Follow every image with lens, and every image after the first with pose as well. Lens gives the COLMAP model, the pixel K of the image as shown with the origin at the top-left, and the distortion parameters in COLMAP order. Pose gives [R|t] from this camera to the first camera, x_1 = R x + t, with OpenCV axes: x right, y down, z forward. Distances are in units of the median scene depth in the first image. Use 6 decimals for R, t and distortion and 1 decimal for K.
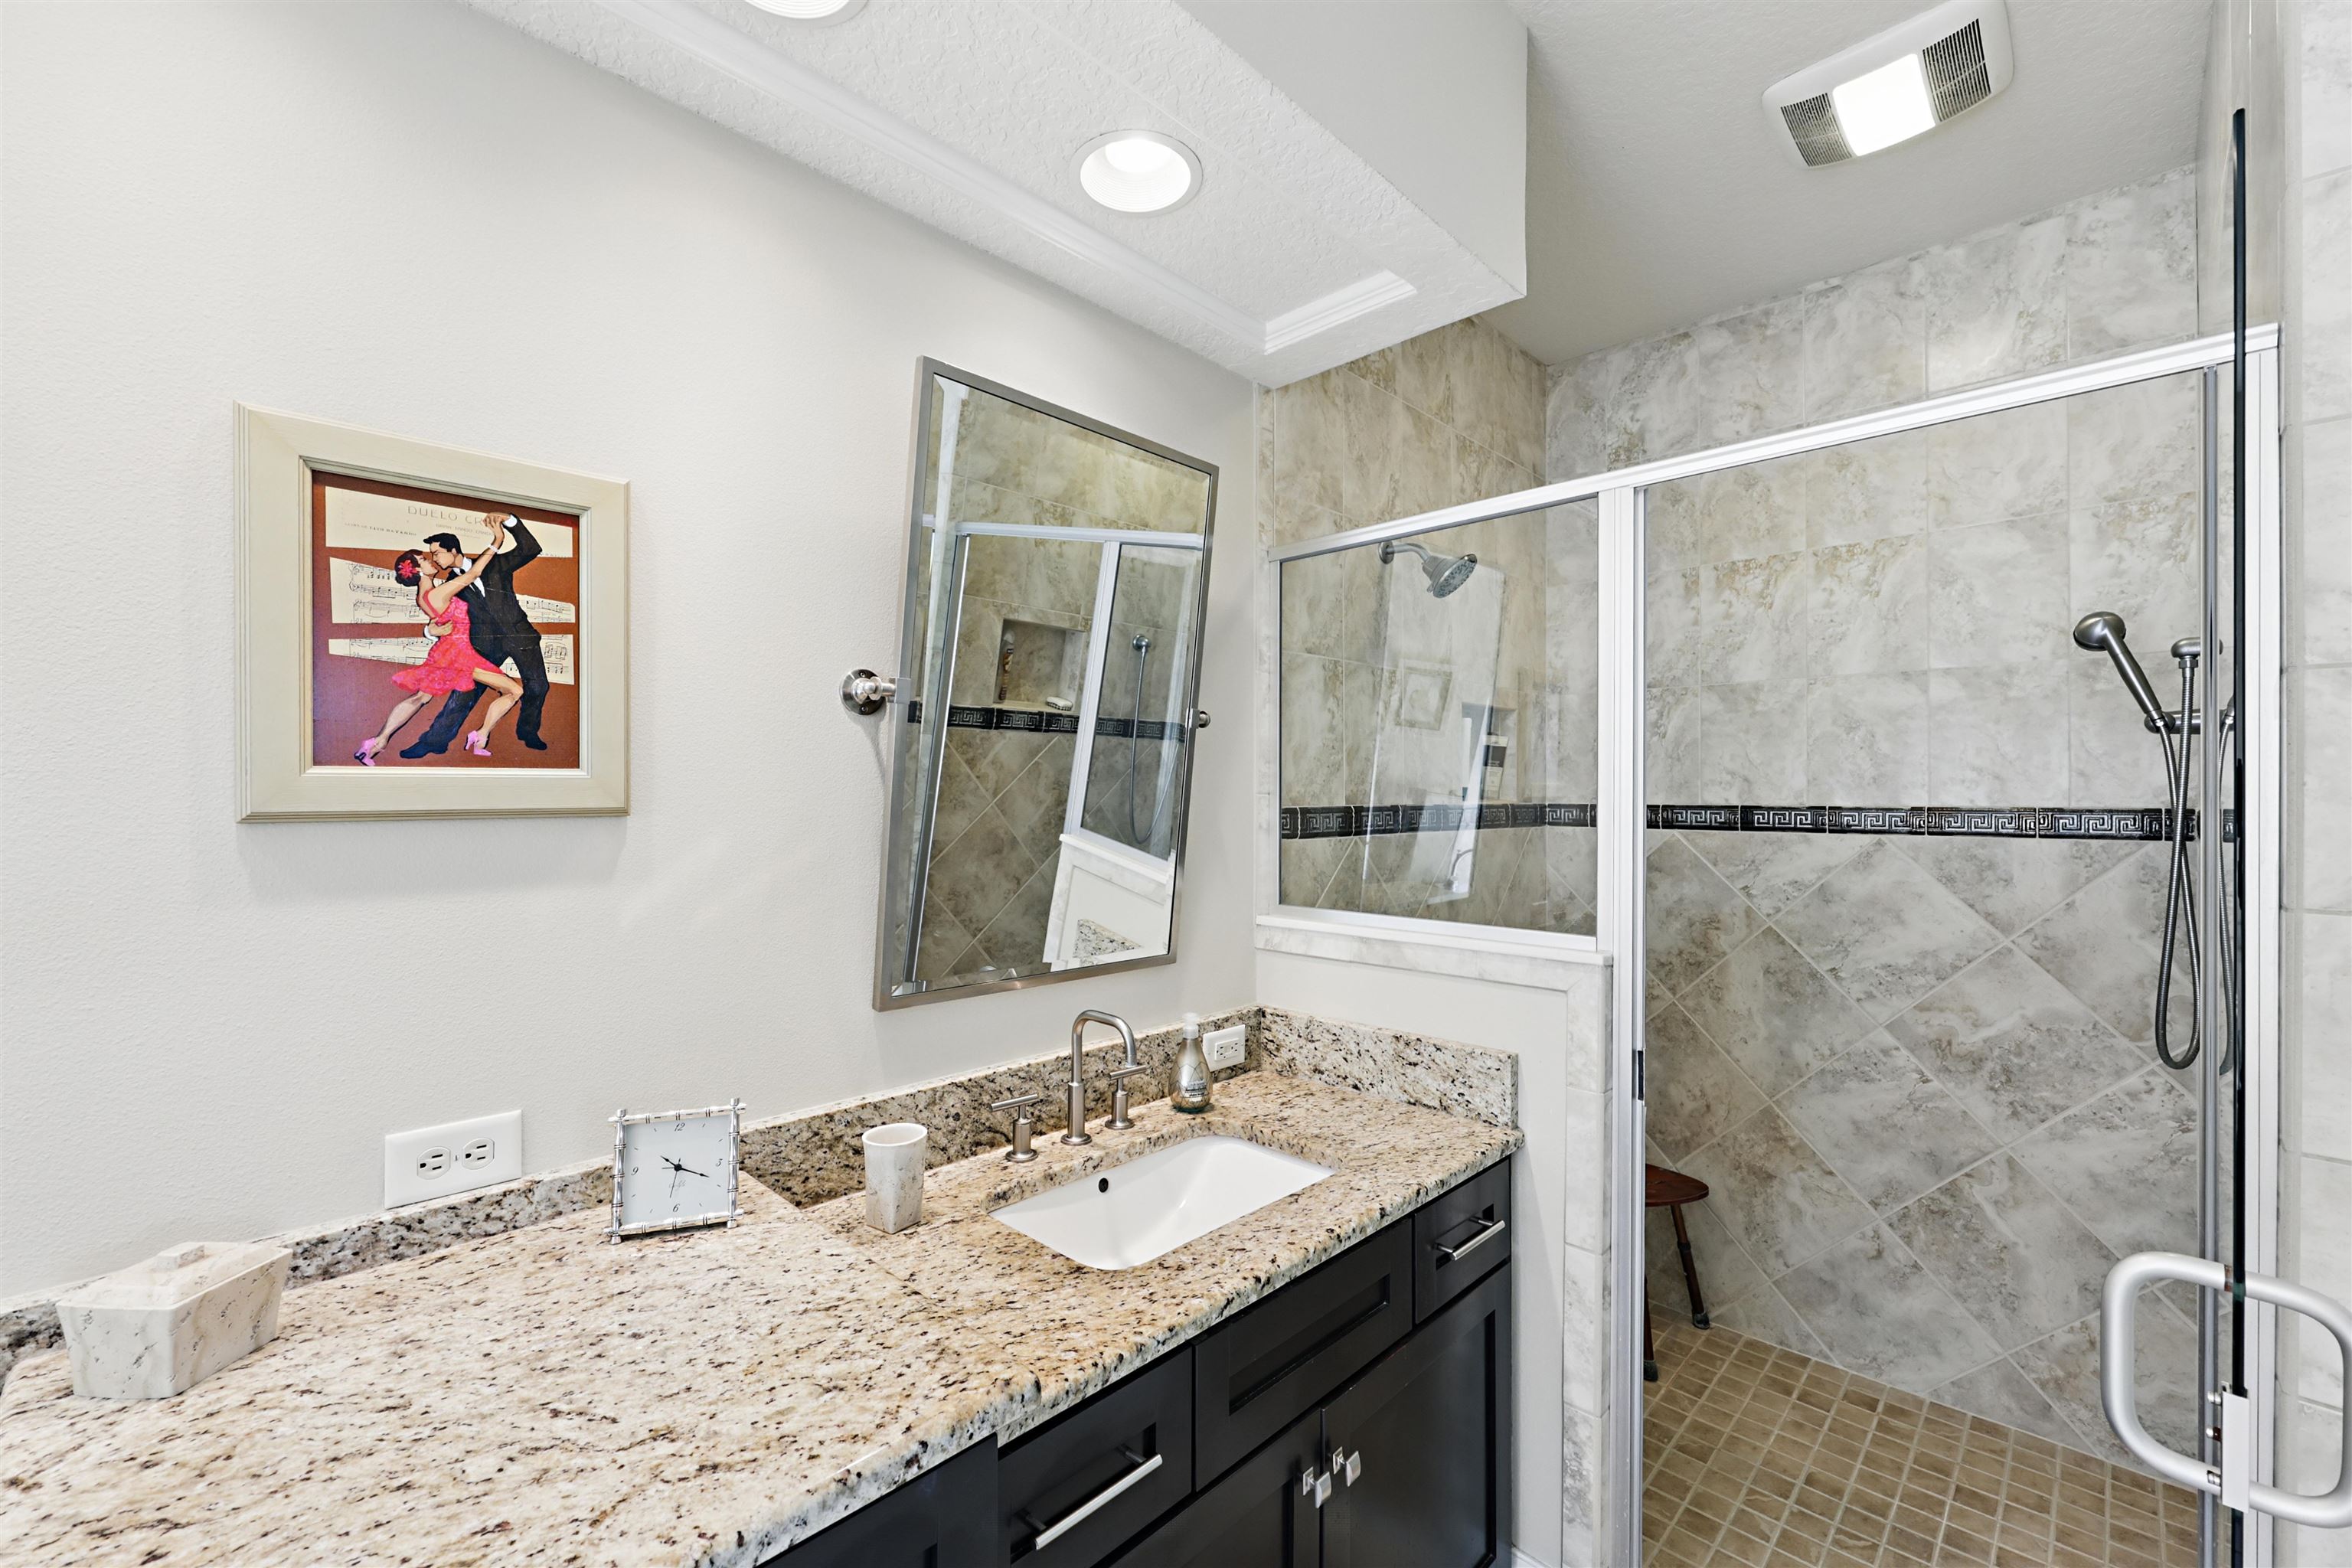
lens RADIAL K [[964.1, 0, 1138.2], [0, 964.1, 792.0], [0, 0, 1]] dist [-0.000384, 0.000394]
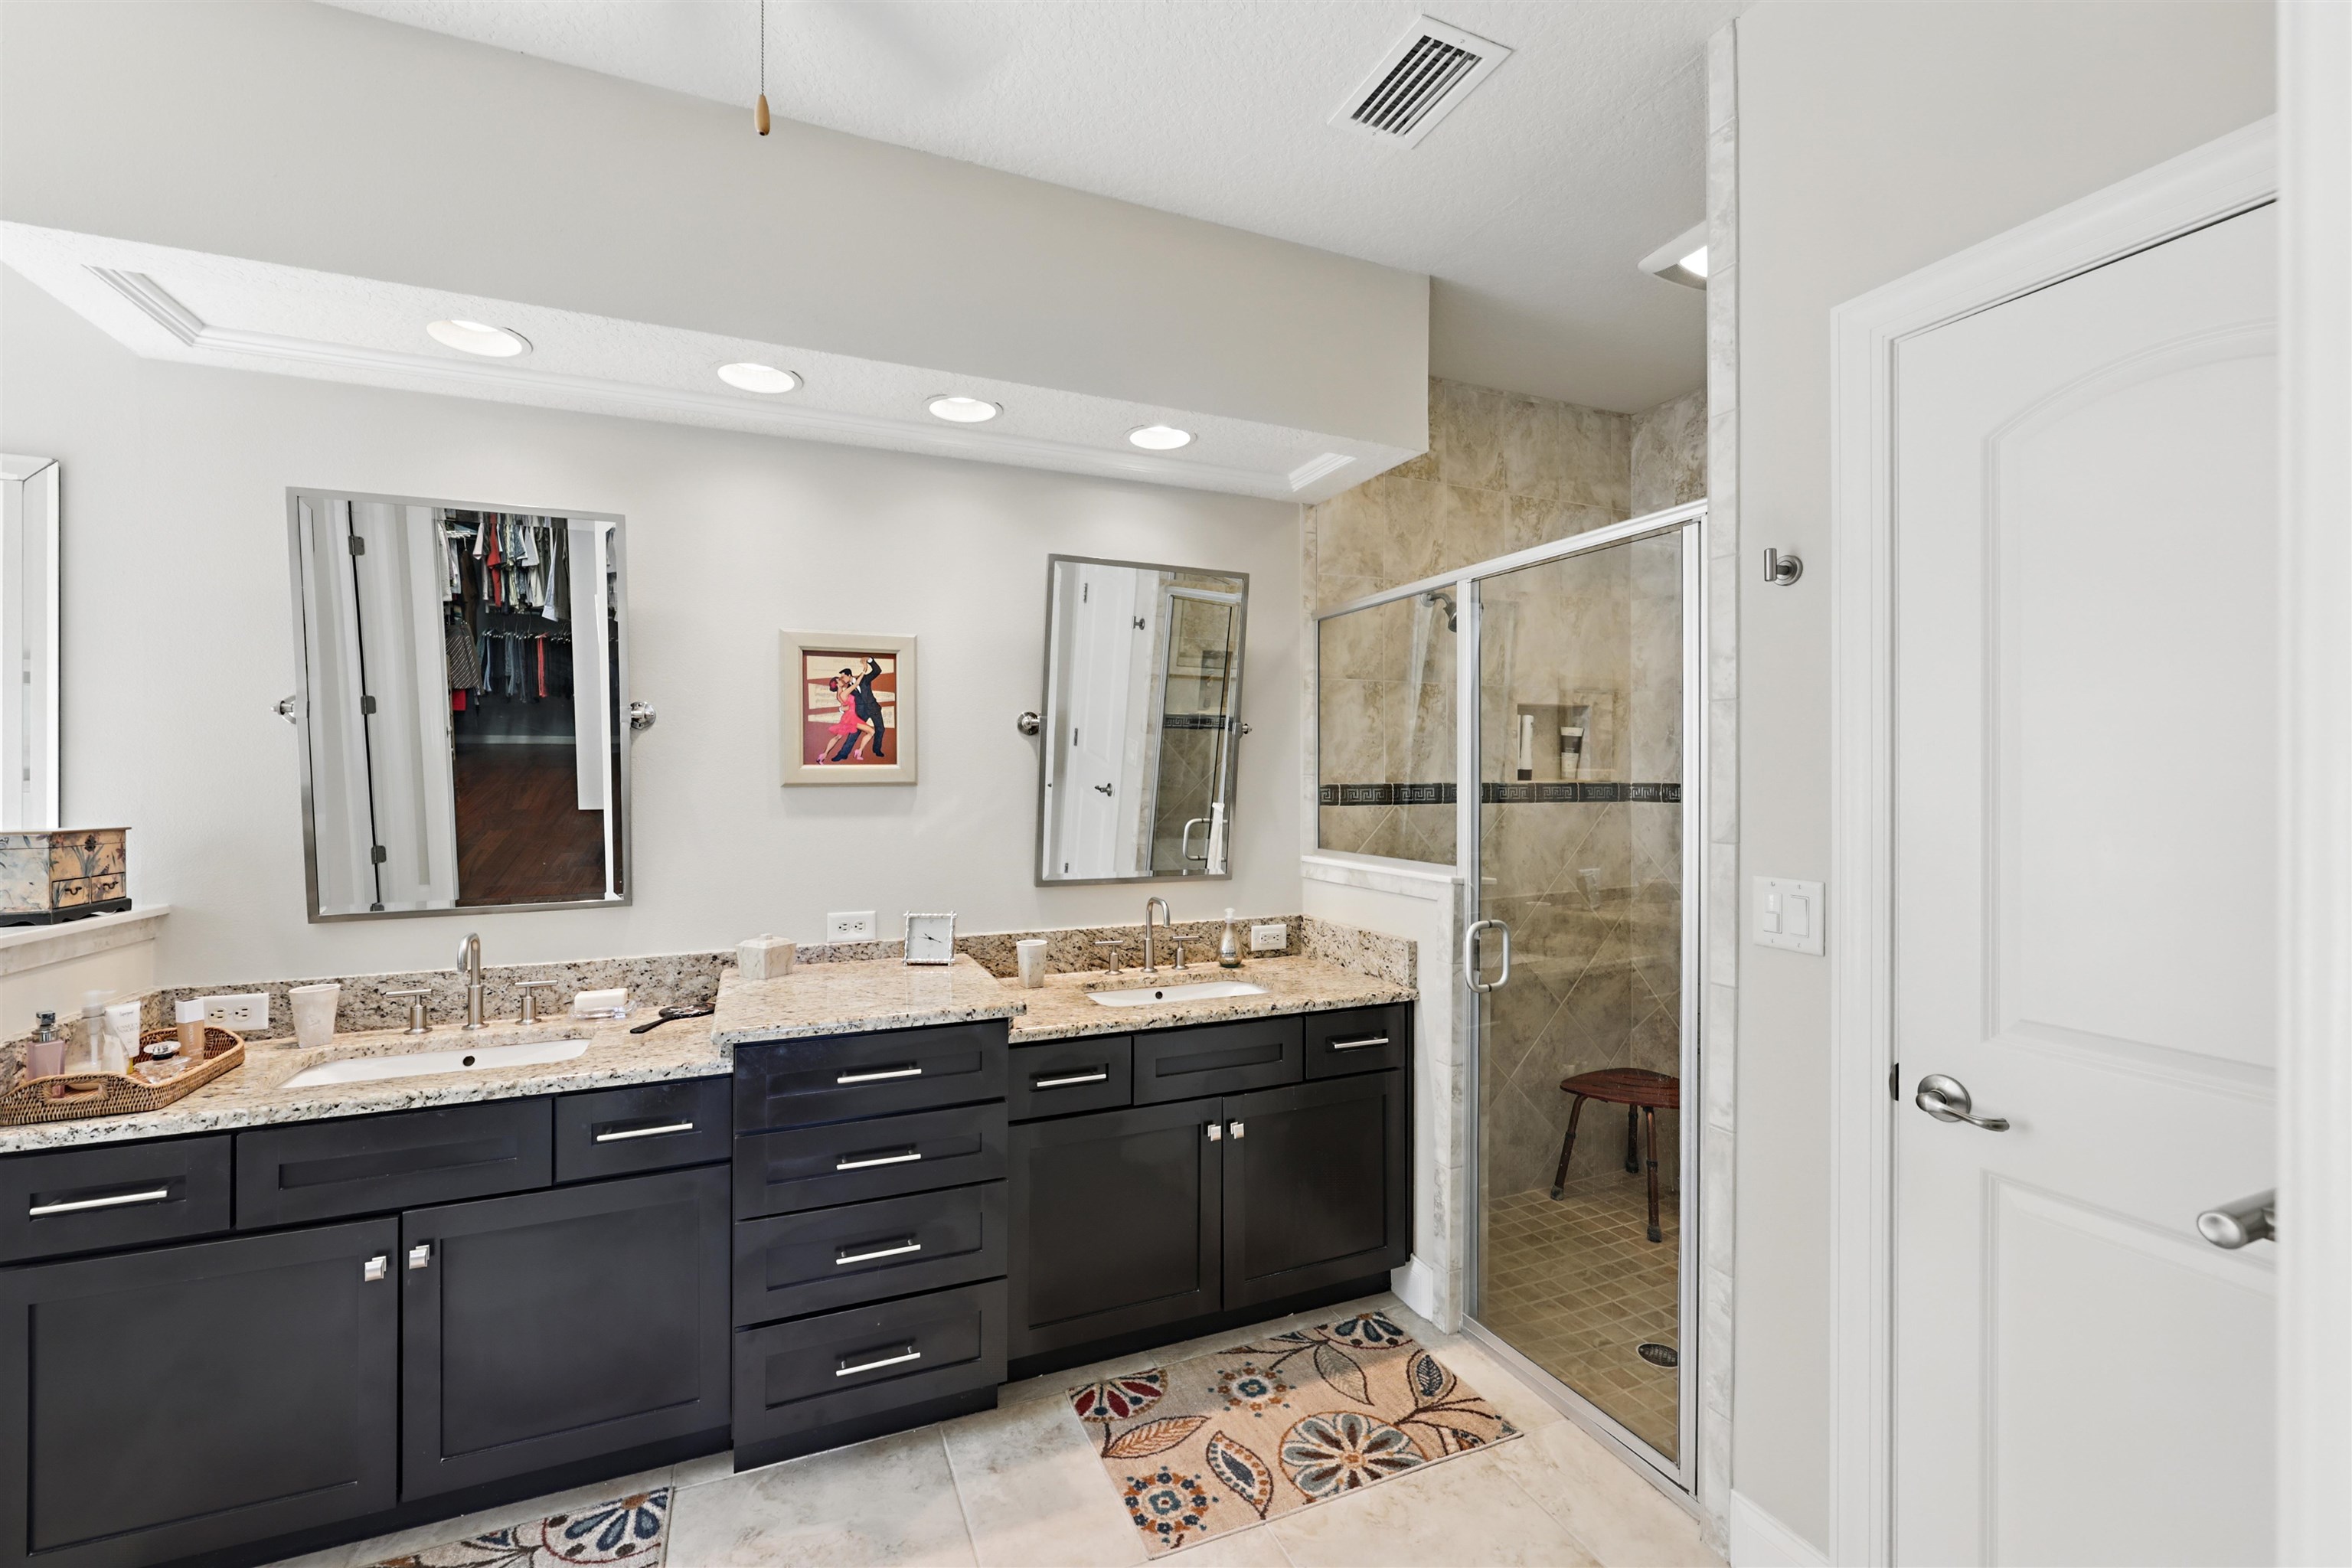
lens RADIAL K [[964.1, 0, 1121.7], [0, 964.1, 777.0], [0, 0, 1]] dist [-0.000384, 0.000394]
pose [[0.917204, 0.000126, -0.398418, 0.504112], [0.001853, 0.999988, 0.004582, -0.002565], [0.398414, -0.004941, 0.917192, -0.543252]]
